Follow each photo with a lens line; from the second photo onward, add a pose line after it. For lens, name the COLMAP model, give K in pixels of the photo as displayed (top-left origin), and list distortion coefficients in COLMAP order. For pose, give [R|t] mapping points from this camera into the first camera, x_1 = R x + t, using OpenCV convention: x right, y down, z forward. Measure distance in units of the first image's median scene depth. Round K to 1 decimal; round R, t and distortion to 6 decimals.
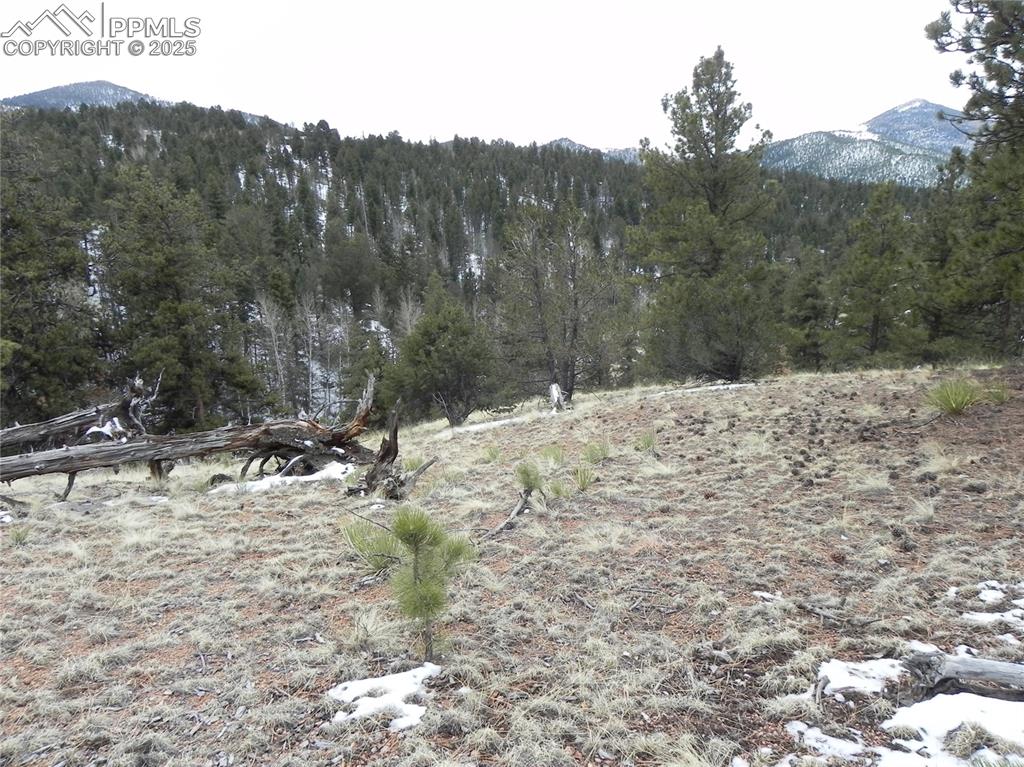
lens RADIAL K [[757.8, 0, 534.8], [0, 757.8, 371.5], [0, 0, 1]] dist [-0.011999, 0.010041]
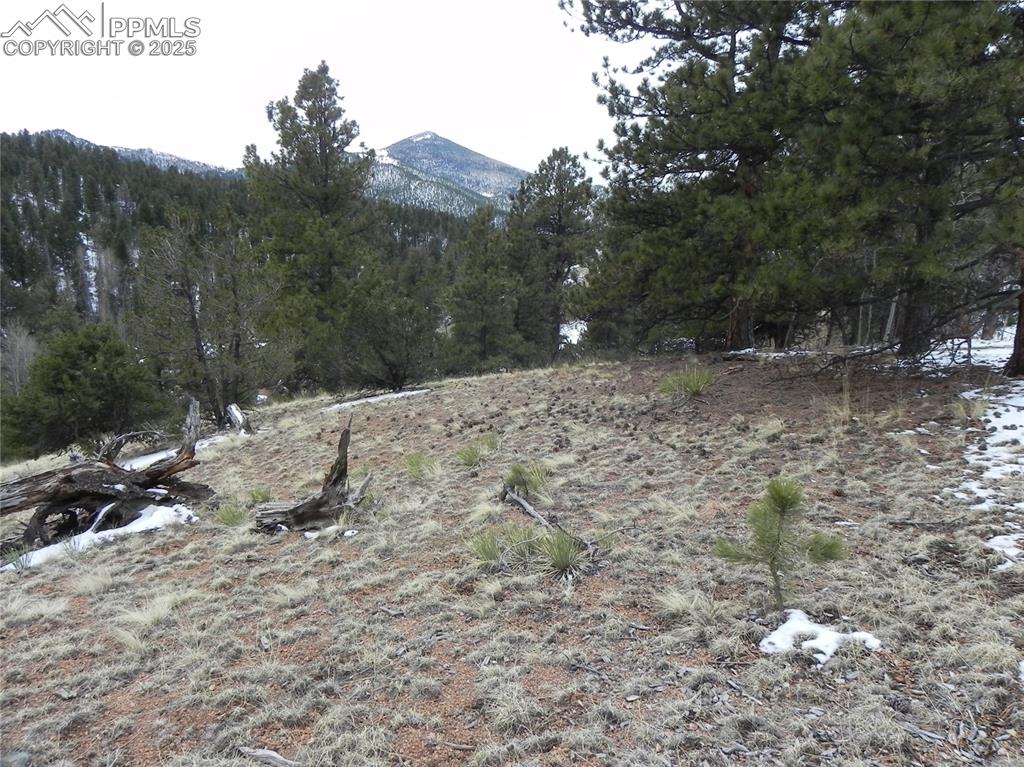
lens RADIAL K [[757.8, 0, 511.9], [0, 757.8, 380.8], [0, 0, 1]] dist [-0.011999, 0.010041]
pose [[0.845559, -0.057573, 0.530768, -0.100985], [0.060857, 0.998082, 0.011313, -0.001031], [-0.530402, 0.022735, 0.847441, 0.022133]]
